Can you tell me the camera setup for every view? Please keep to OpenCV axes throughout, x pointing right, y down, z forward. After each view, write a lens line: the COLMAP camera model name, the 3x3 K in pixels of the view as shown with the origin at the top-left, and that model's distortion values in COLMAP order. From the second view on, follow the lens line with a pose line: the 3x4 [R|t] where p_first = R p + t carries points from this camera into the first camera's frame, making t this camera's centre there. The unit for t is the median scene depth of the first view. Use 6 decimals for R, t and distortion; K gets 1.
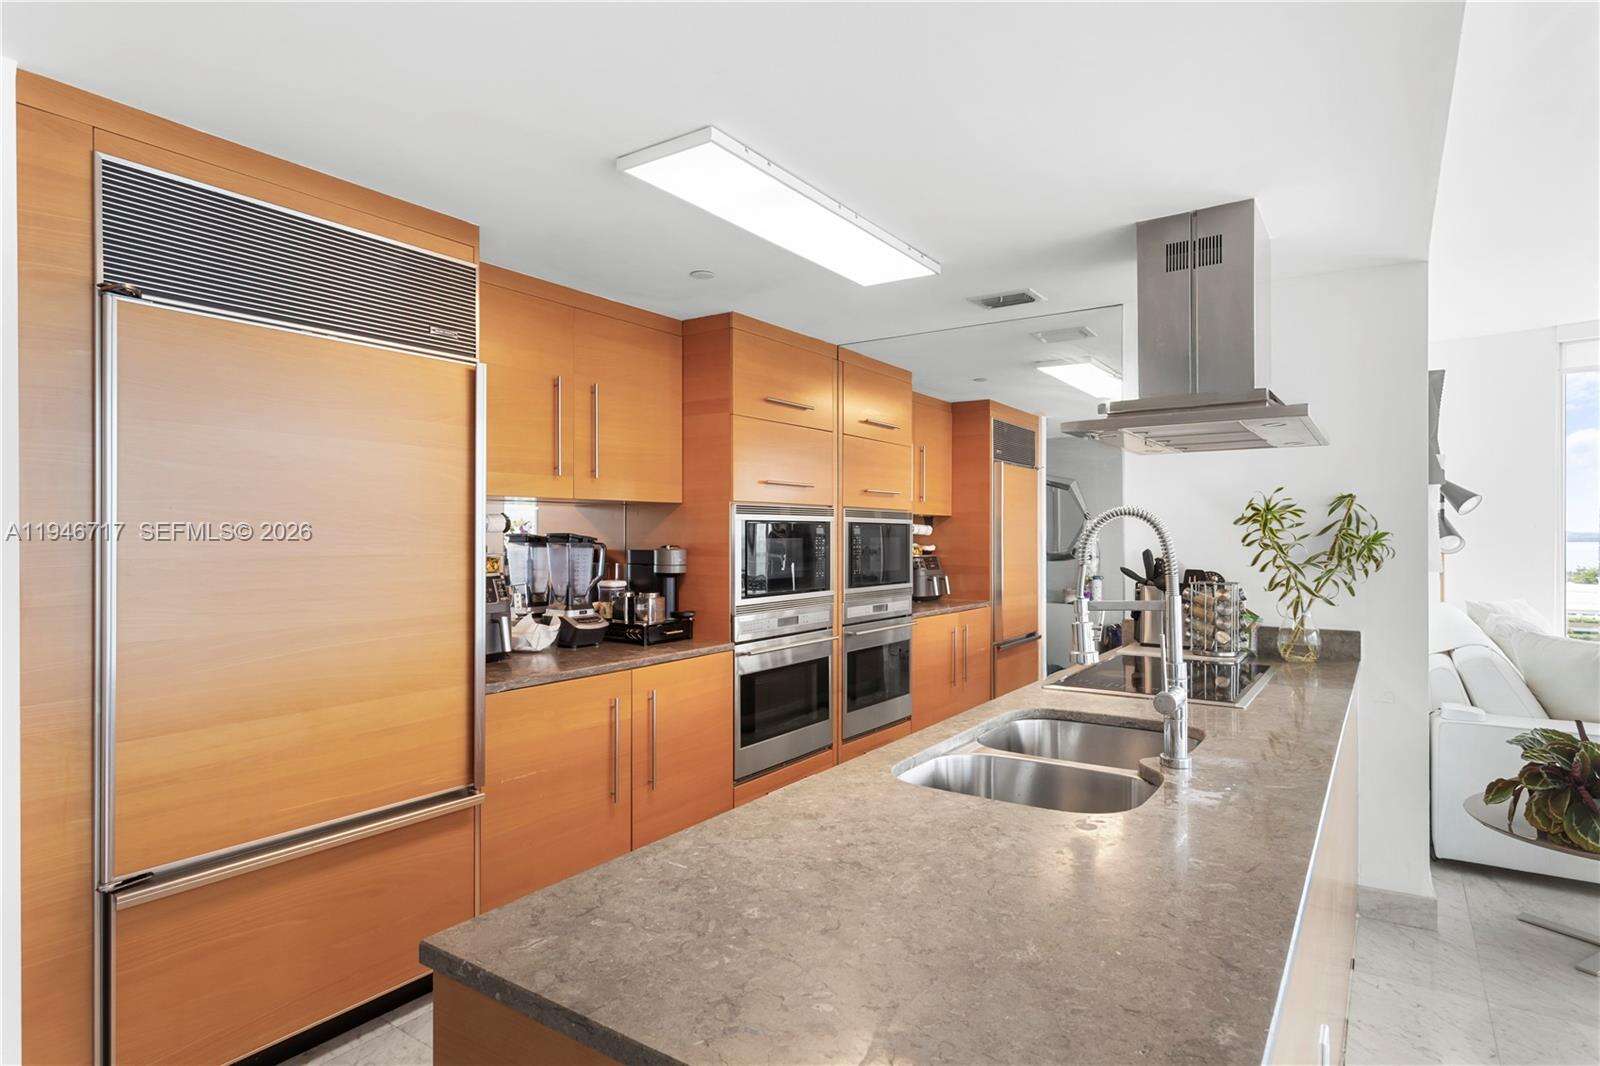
lens RADIAL K [[852.2, 0, 800.0], [0, 852.2, 533.0], [0, 0, 1]] dist [-0.004116, -0.000728]
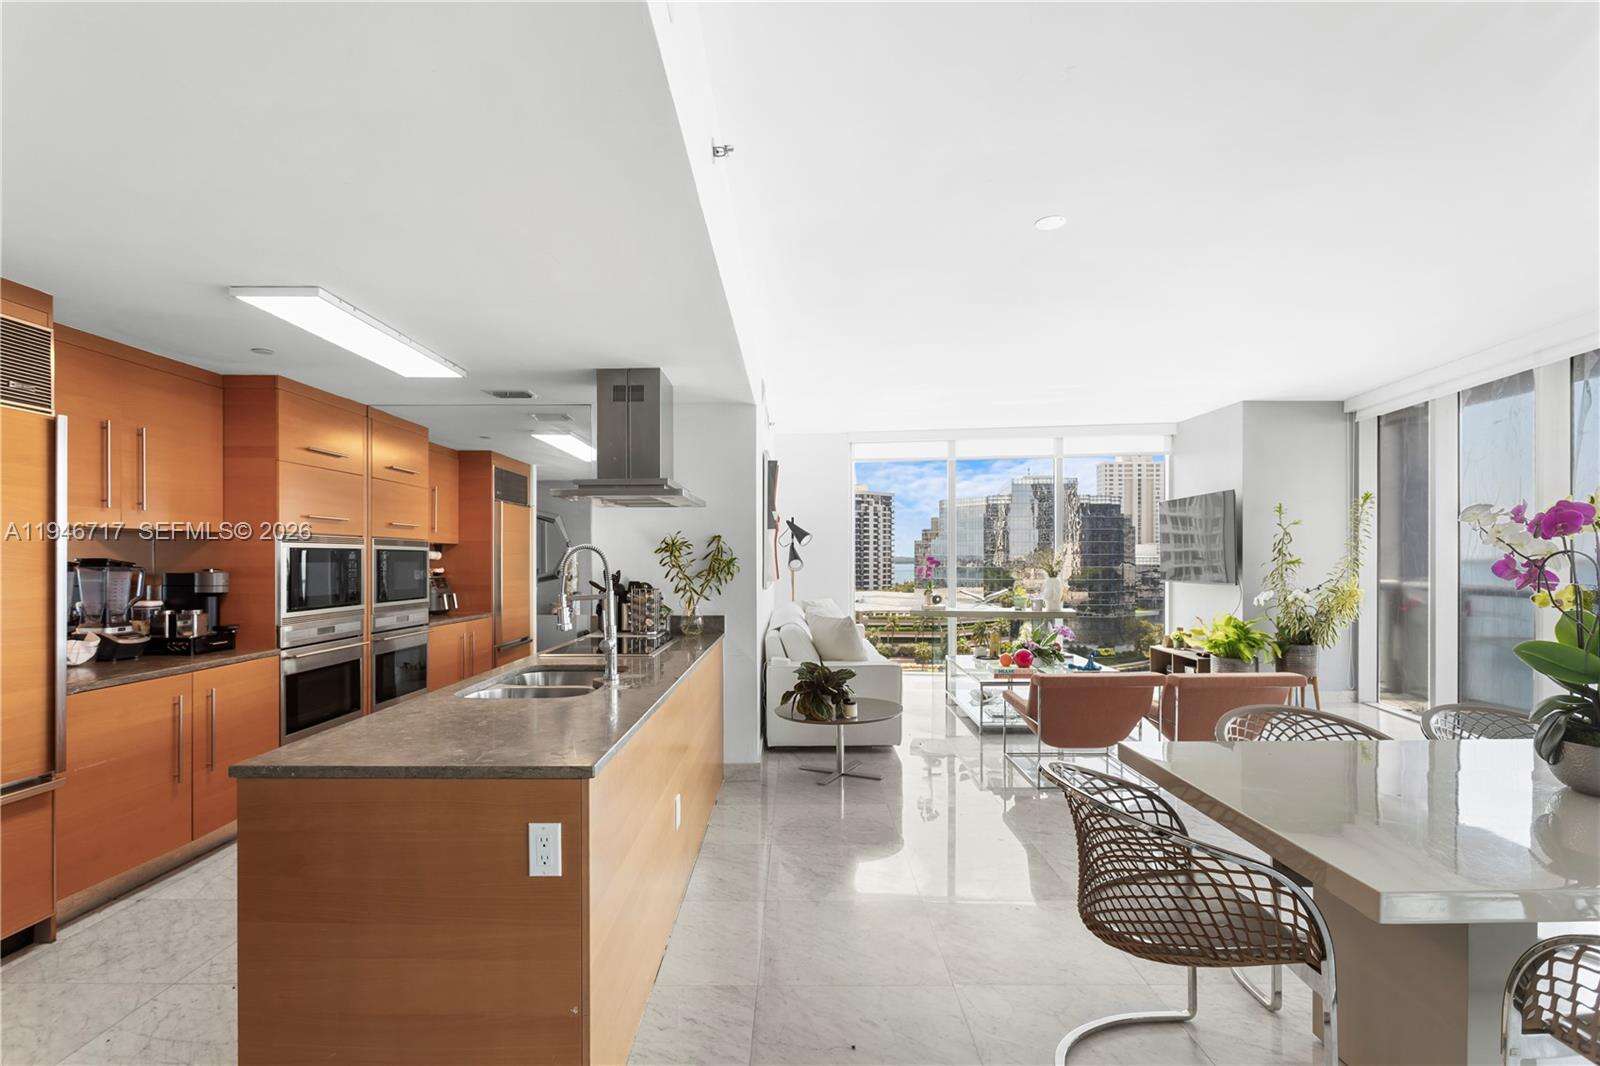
lens RADIAL K [[788.7, 0, 795.1], [0, 788.7, 555.0], [0, 0, 1]] dist [-0.013805, 0.007560]
pose [[0.823582, 0.002188, 0.567193, -0.110066], [-0.000478, 0.999995, -0.003163, -0.001264], [-0.567197, 0.002334, 0.823579, -0.342960]]
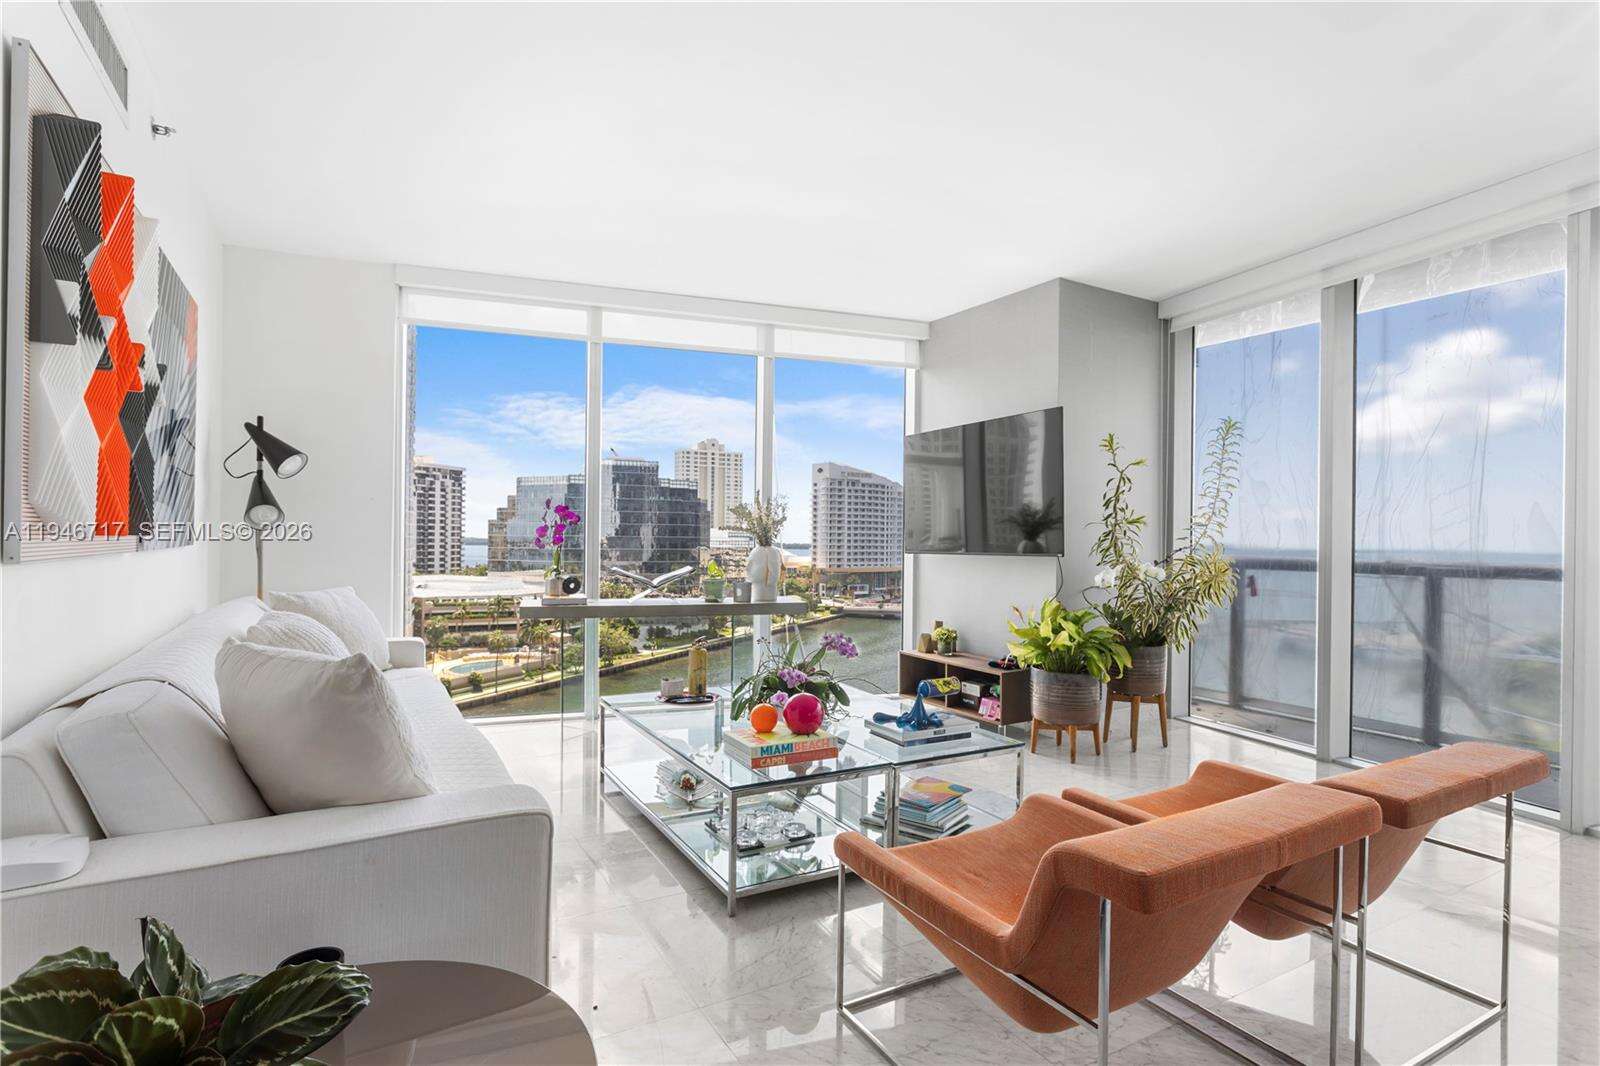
lens RADIAL K [[788.7, 0, 795.1], [0, 788.7, 555.0], [0, 0, 1]] dist [-0.013805, 0.007560]
pose [[0.429973, -0.008547, 0.902801, 0.588302], [-0.012659, 0.999800, 0.015495, 0.050571], [-0.902753, -0.018091, 0.429779, 0.495214]]
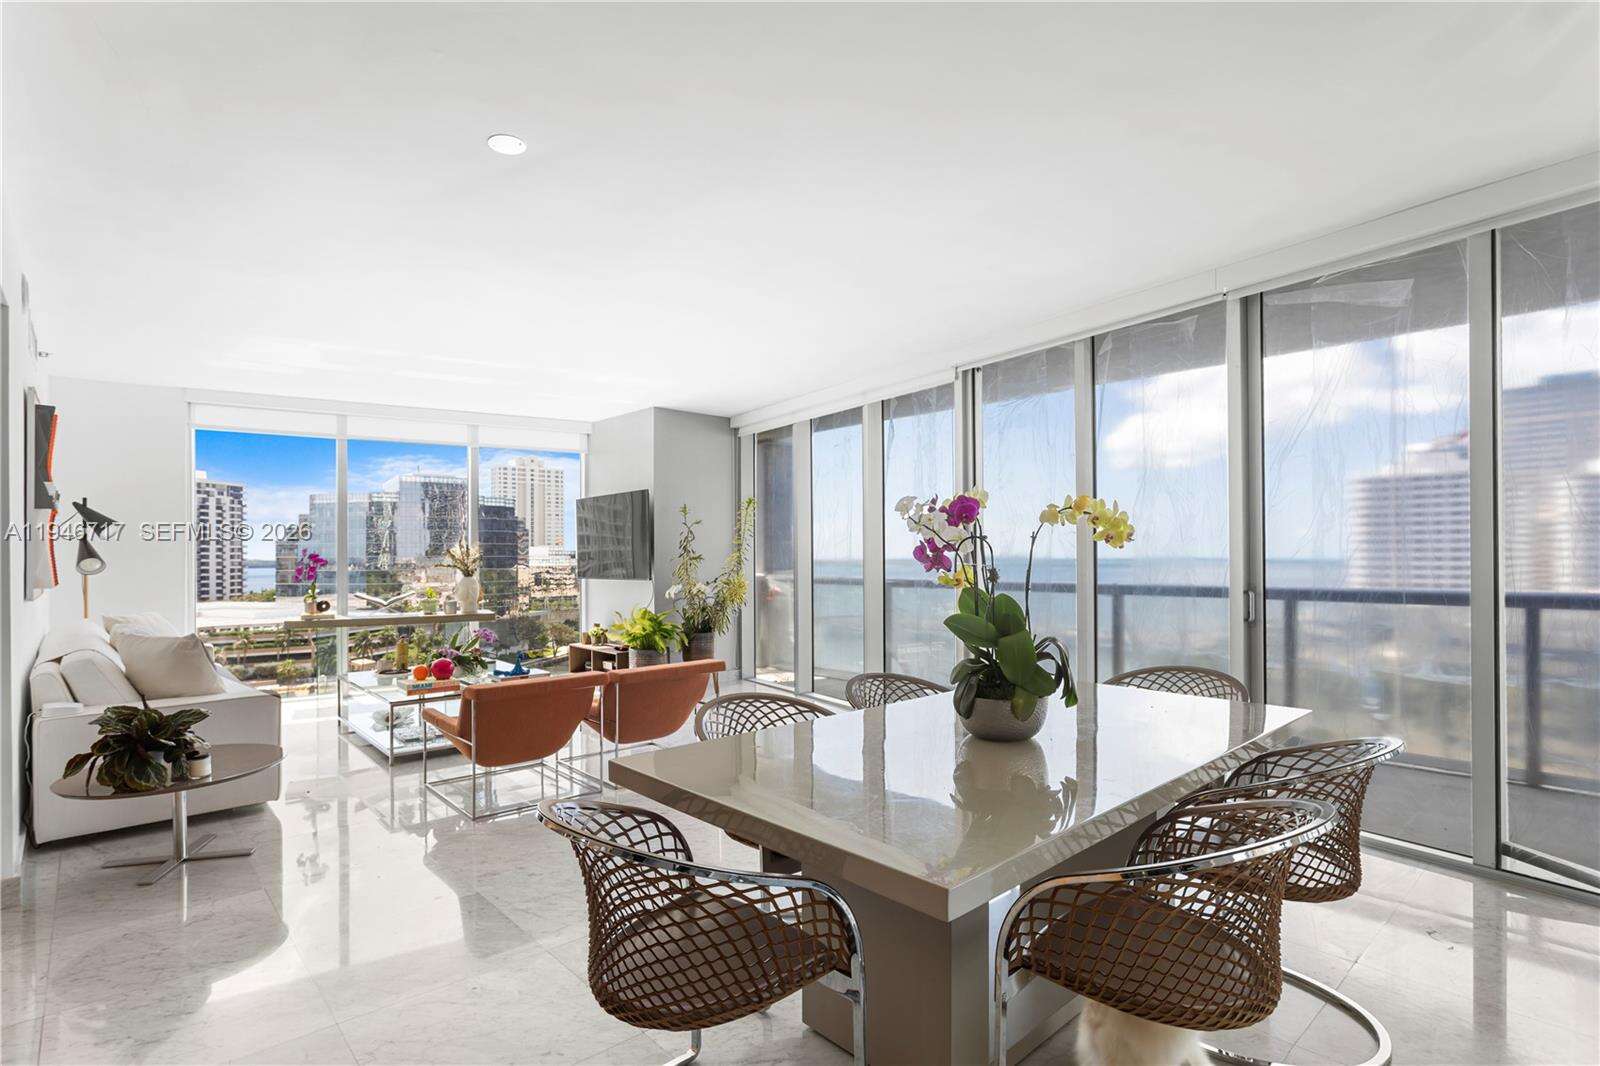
lens RADIAL K [[788.7, 0, 795.1], [0, 788.7, 555.0], [0, 0, 1]] dist [-0.013805, 0.007560]
pose [[0.230351, 0.003622, 0.973101, -0.018530], [0.003821, 0.999982, -0.004627, 0.012355], [-0.973100, 0.004784, 0.230333, -0.199390]]
